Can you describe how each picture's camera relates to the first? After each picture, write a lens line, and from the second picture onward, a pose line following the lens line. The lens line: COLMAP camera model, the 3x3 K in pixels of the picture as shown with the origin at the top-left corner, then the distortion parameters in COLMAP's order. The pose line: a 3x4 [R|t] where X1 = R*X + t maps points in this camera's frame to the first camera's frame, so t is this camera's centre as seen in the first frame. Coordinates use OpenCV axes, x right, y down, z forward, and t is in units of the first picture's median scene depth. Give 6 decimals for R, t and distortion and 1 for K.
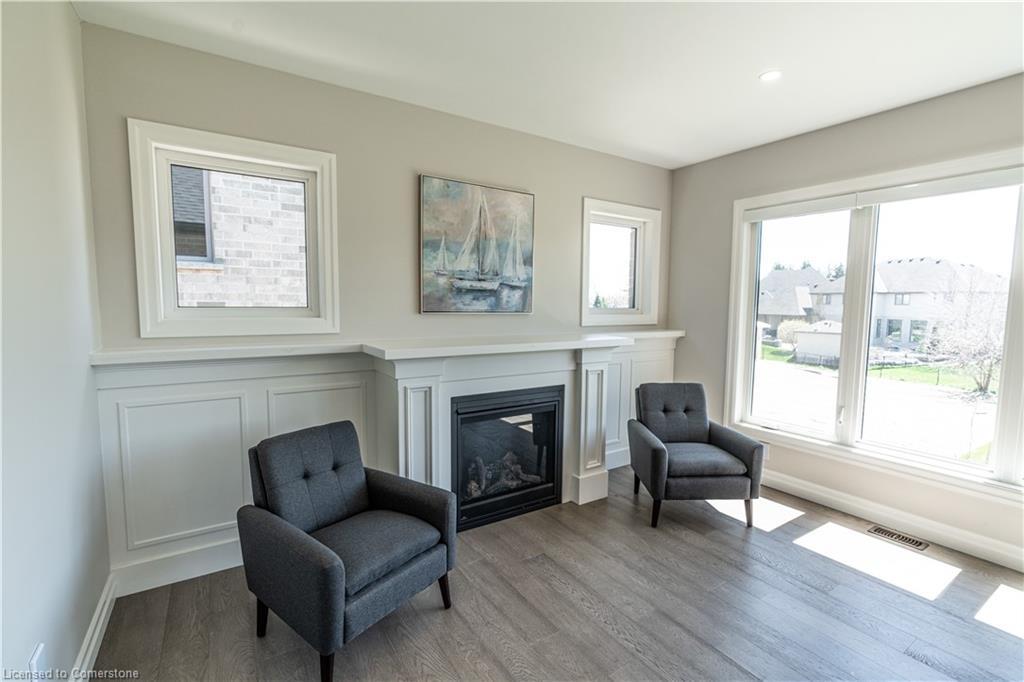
lens RADIAL K [[457.8, 0, 511.4], [0, 457.8, 343.0], [0, 0, 1]] dist [-0.008714, 0.001342]
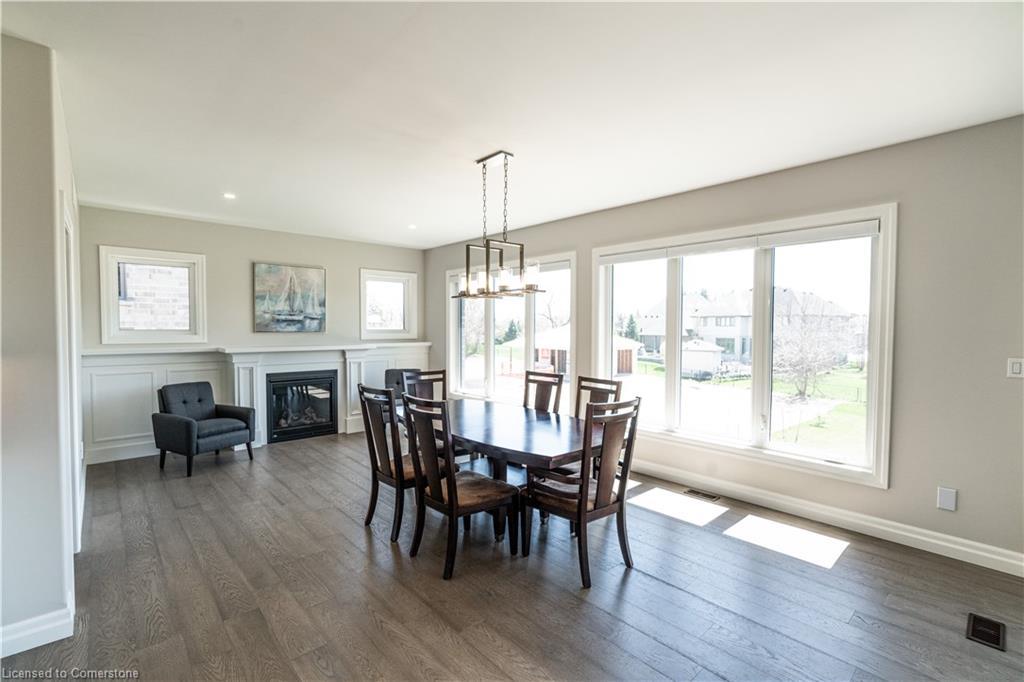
lens RADIAL K [[457.8, 0, 512.7], [0, 457.8, 342.7], [0, 0, 1]] dist [-0.008714, 0.001342]
pose [[0.986837, -0.011006, 0.161342, 0.536243], [0.019259, 0.998580, -0.049674, 0.089586], [-0.160567, 0.052127, 0.985648, -1.017312]]
